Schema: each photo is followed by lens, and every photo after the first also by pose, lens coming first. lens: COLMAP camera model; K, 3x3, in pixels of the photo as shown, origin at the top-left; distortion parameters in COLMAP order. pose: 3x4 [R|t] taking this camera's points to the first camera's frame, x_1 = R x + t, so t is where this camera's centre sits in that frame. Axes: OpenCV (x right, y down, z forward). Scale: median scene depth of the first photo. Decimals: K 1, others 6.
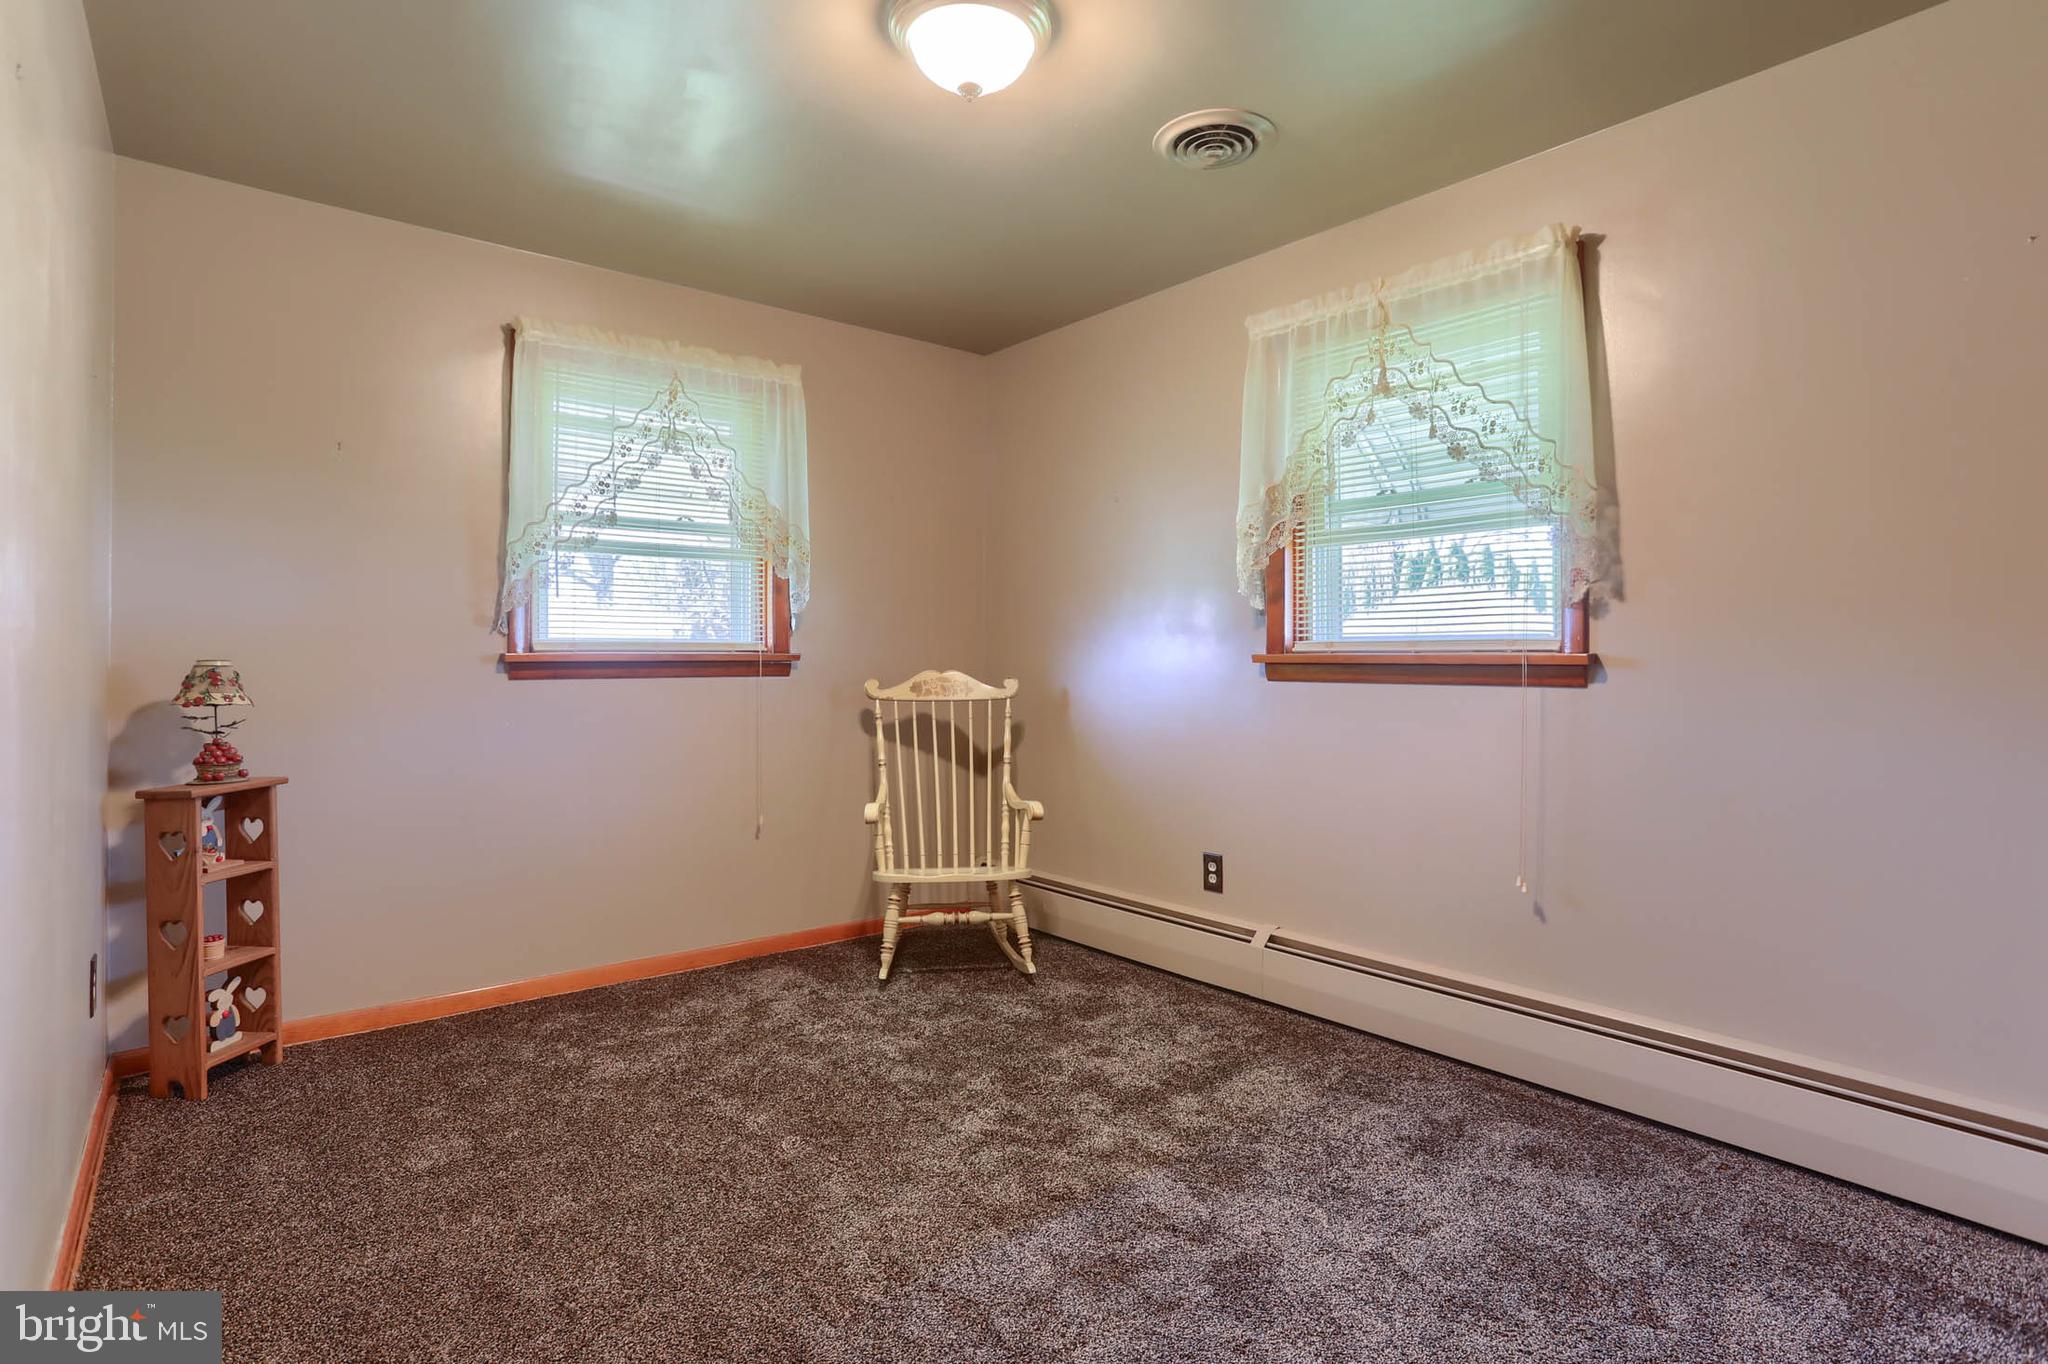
lens RADIAL K [[1047.8, 0, 1037.9], [0, 1047.8, 657.9], [0, 0, 1]] dist [-0.062523, 0.039464]
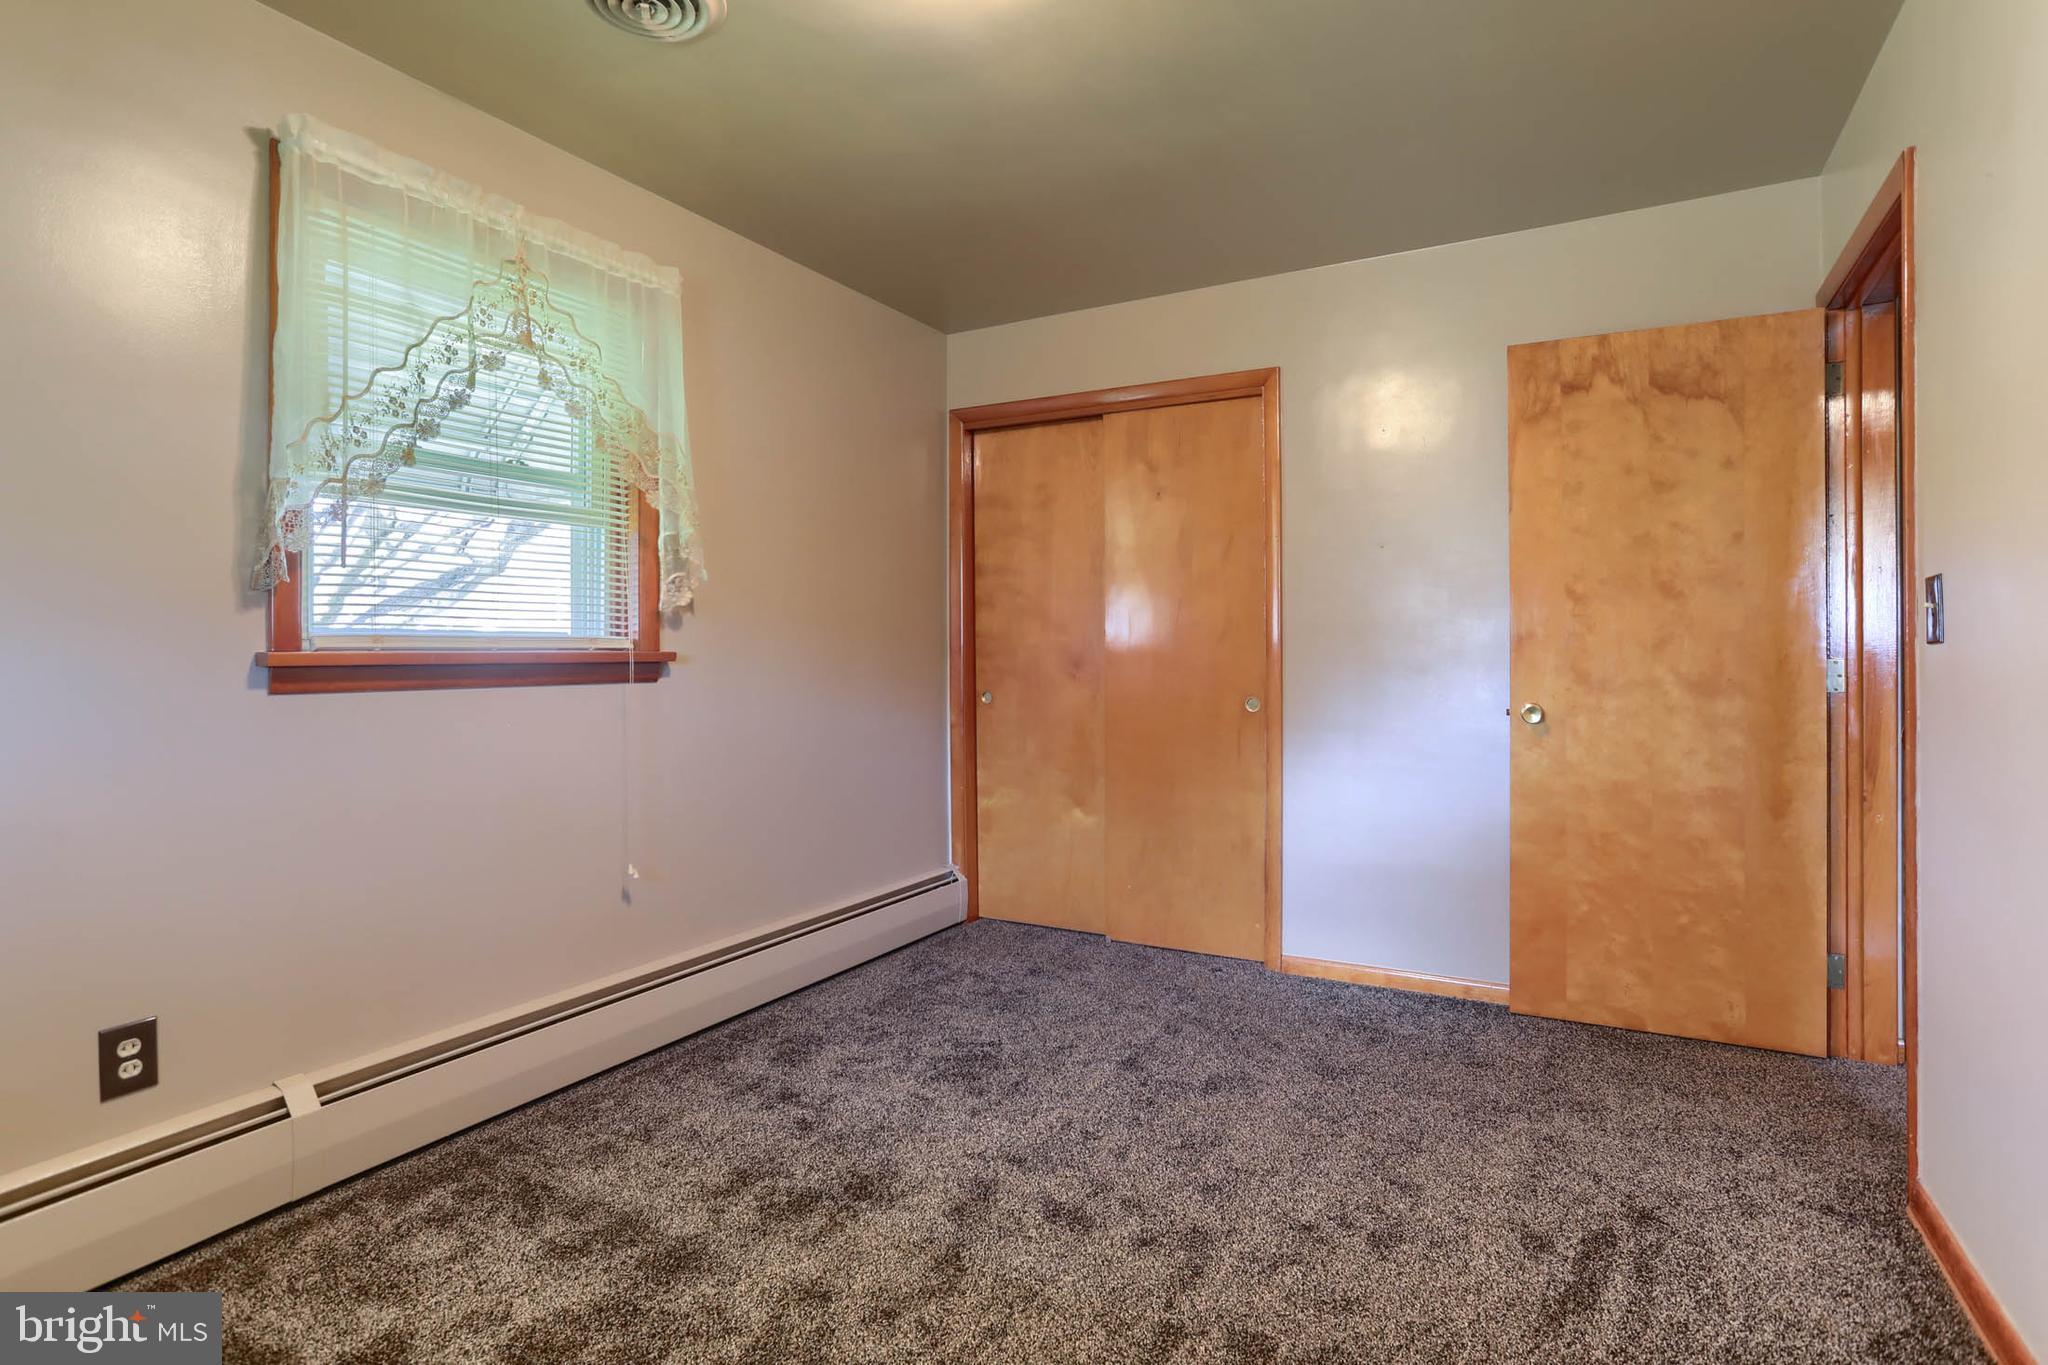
lens RADIAL K [[1047.8, 0, 1037.9], [0, 1047.8, 658.4], [0, 0, 1]] dist [-0.062523, 0.039464]
pose [[-0.376264, -0.003921, 0.926504, -0.657162], [0.004310, 0.999973, 0.005983, -0.001423], [-0.926503, 0.006244, -0.376237, 1.013018]]
